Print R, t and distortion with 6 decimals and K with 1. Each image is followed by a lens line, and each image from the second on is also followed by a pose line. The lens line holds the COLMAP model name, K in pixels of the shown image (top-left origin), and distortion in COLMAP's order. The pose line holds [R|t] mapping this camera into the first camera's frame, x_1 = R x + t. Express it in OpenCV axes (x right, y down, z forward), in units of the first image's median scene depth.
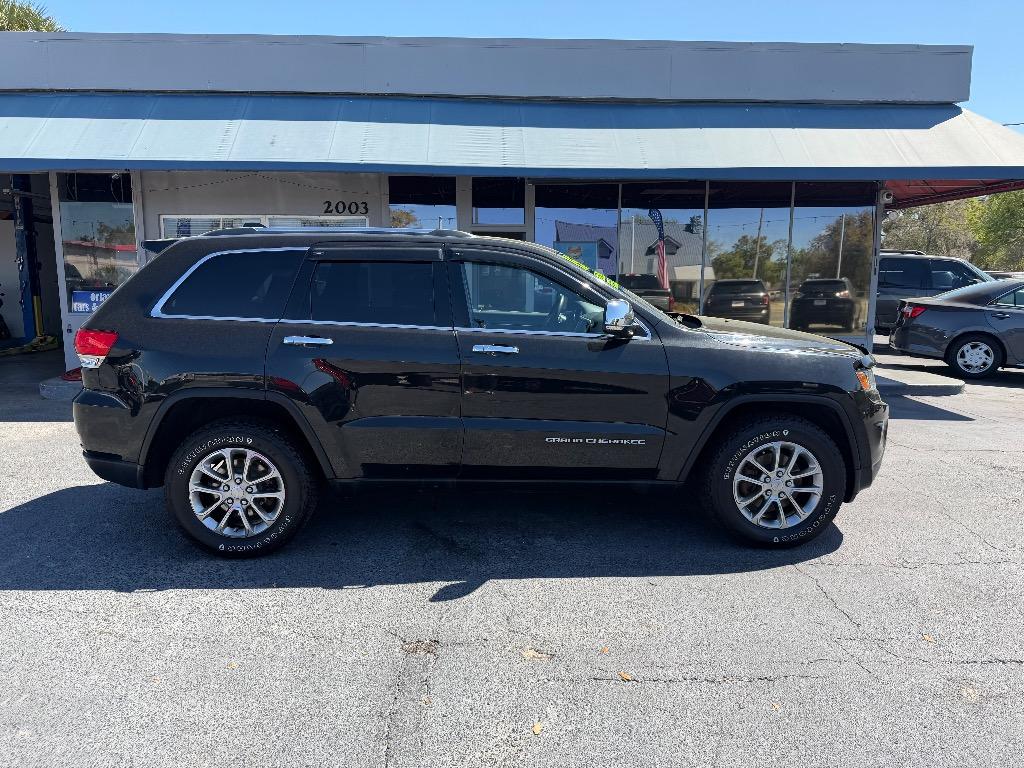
lens RADIAL K [[726.4, 0, 512.8], [0, 726.4, 405.8], [0, 0, 1]] dist [0.000464, -0.002042]
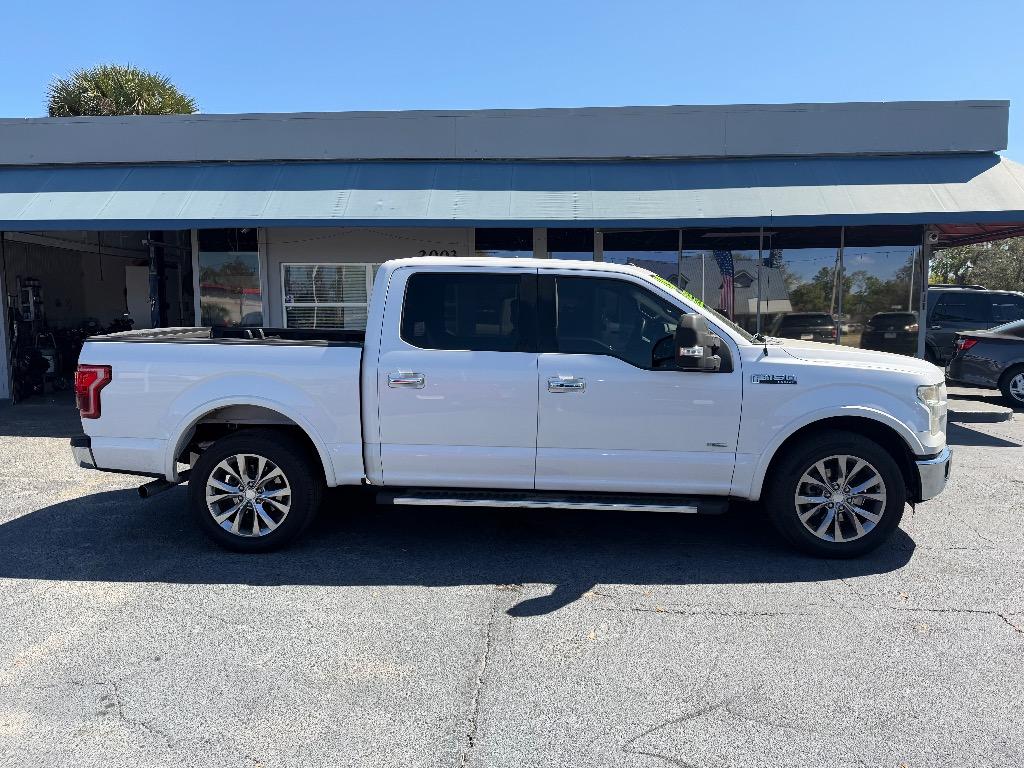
lens RADIAL K [[737.3, 0, 510.1], [0, 737.3, 383.6], [0, 0, 1]] dist [-0.003704, -0.004303]
pose [[0.994824, 0.004079, -0.101528, 0.003962], [-0.011889, 0.997003, -0.076441, 0.017512], [0.100912, 0.077253, 0.991891, -0.121547]]
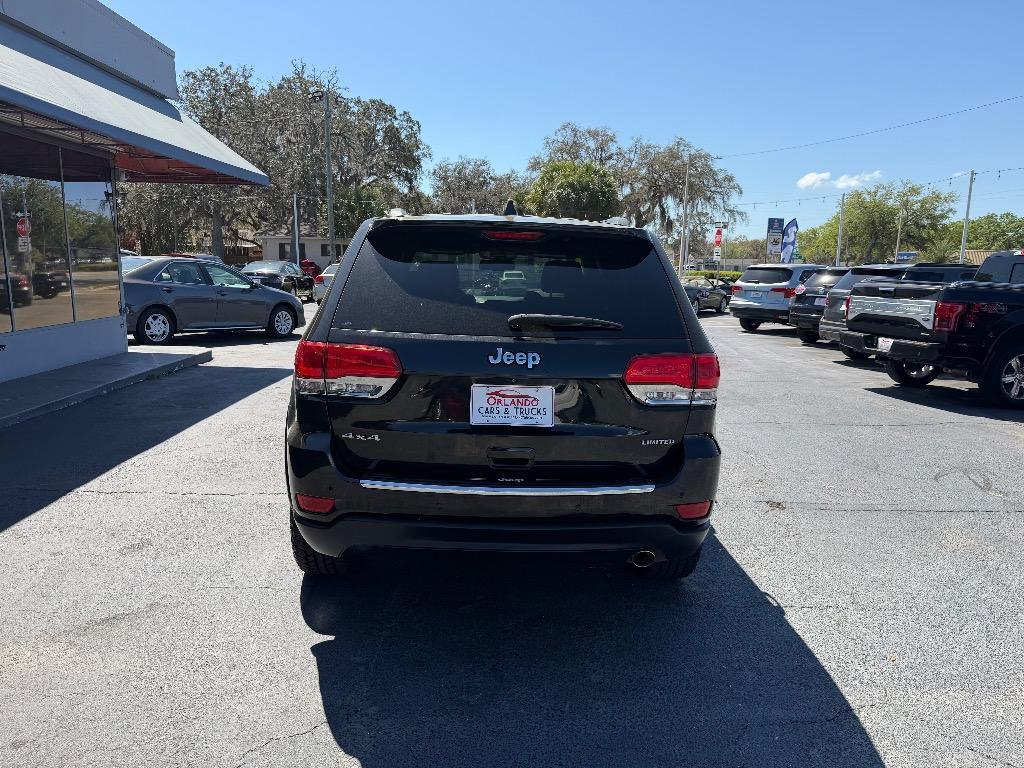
lens RADIAL K [[725.6, 0, 519.0], [0, 725.6, 387.2], [0, 0, 1]] dist [0.067921, -0.102992]
pose [[-0.018285, -0.171575, 0.985001, -0.556532], [0.151202, 0.973361, 0.172355, -0.096895], [-0.988334, 0.152086, 0.008145, 0.503512]]
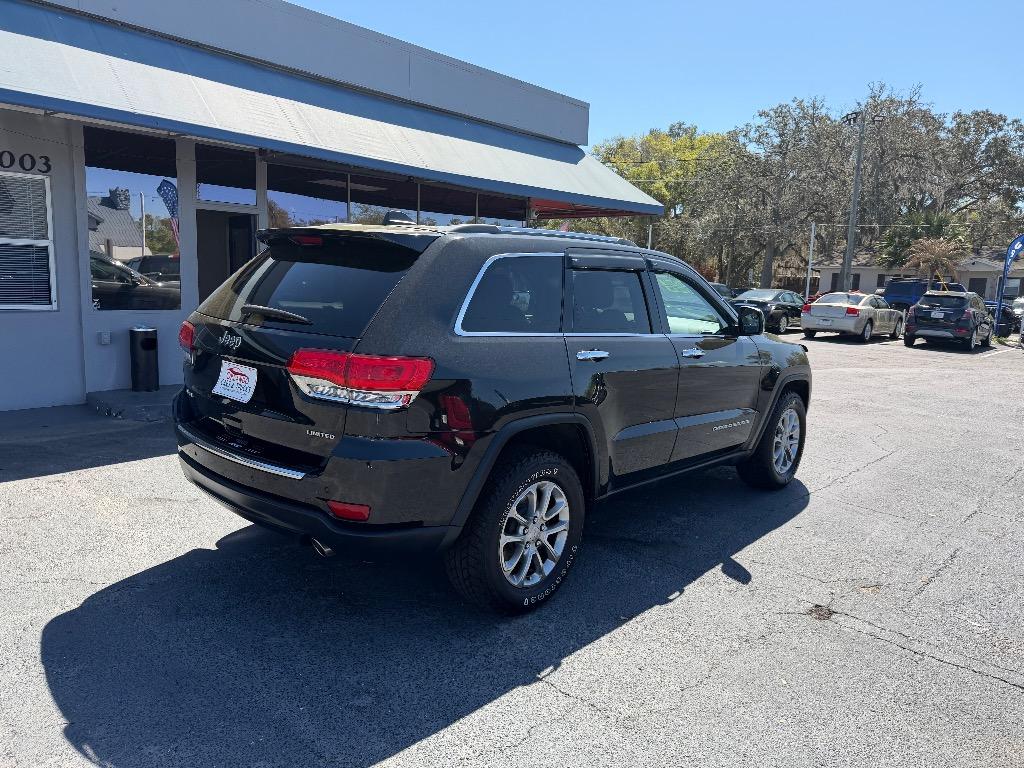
lens RADIAL K [[737.3, 0, 510.1], [0, 737.3, 383.6], [0, 0, 1]] dist [-0.003704, -0.004303]
pose [[0.696884, -0.079808, 0.712729, -0.429020], [0.085324, 0.995957, 0.028095, -0.036966], [-0.712090, 0.041234, 0.700877, 0.170219]]
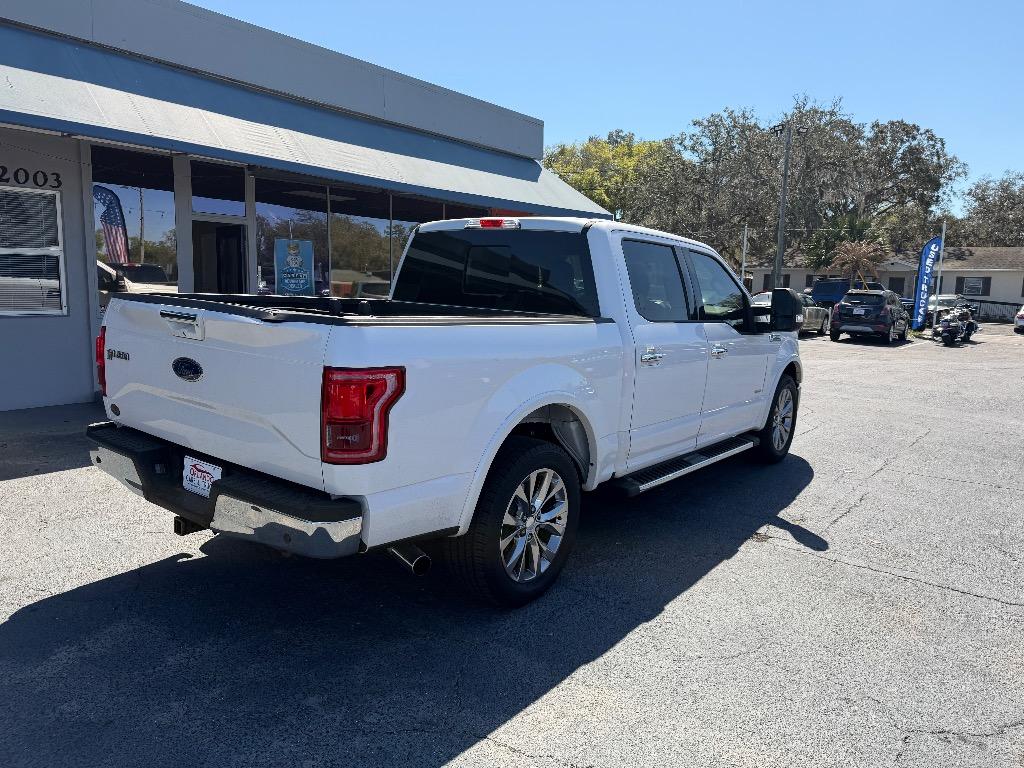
lens RADIAL K [[737.3, 0, 510.1], [0, 737.3, 383.6], [0, 0, 1]] dist [-0.003704, -0.004303]
pose [[0.638307, -0.089946, 0.764509, -0.527619], [0.104295, 0.994097, 0.029879, -0.028334], [-0.762684, 0.060662, 0.643920, 0.133116]]
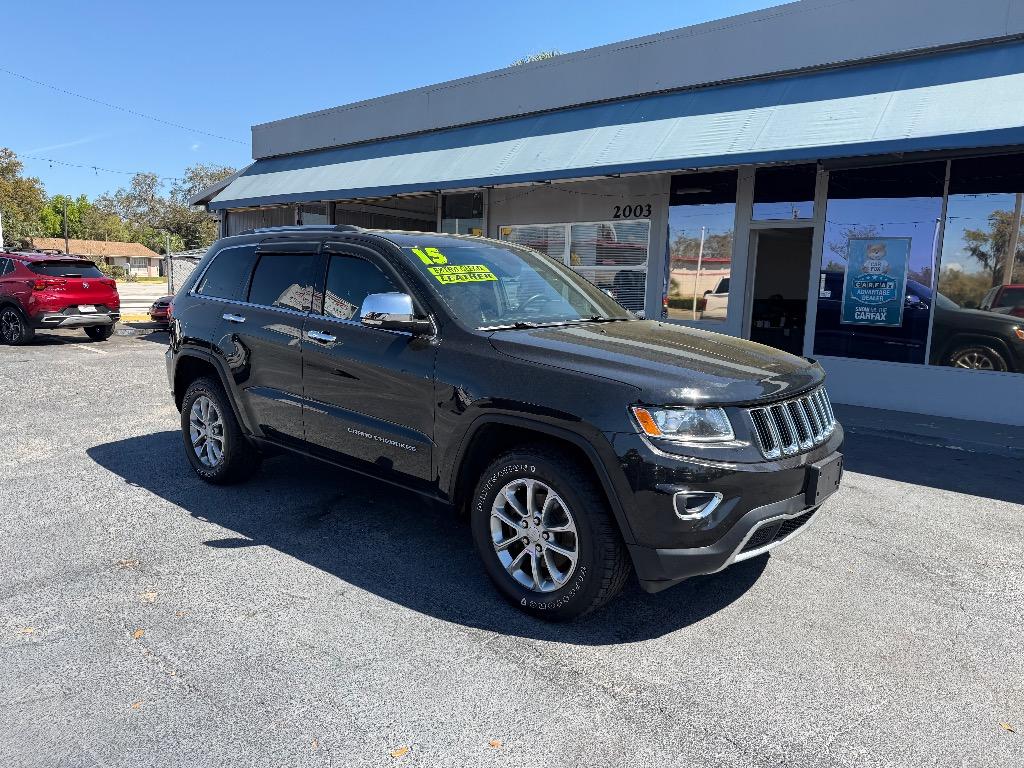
lens RADIAL K [[737.3, 0, 510.1], [0, 737.3, 383.6], [0, 0, 1]] dist [-0.003704, -0.004303]
pose [[0.712181, 0.108455, -0.693567, 0.391180], [-0.138938, 0.990226, 0.012178, -0.026131], [0.688109, 0.087690, 0.720289, 0.173064]]
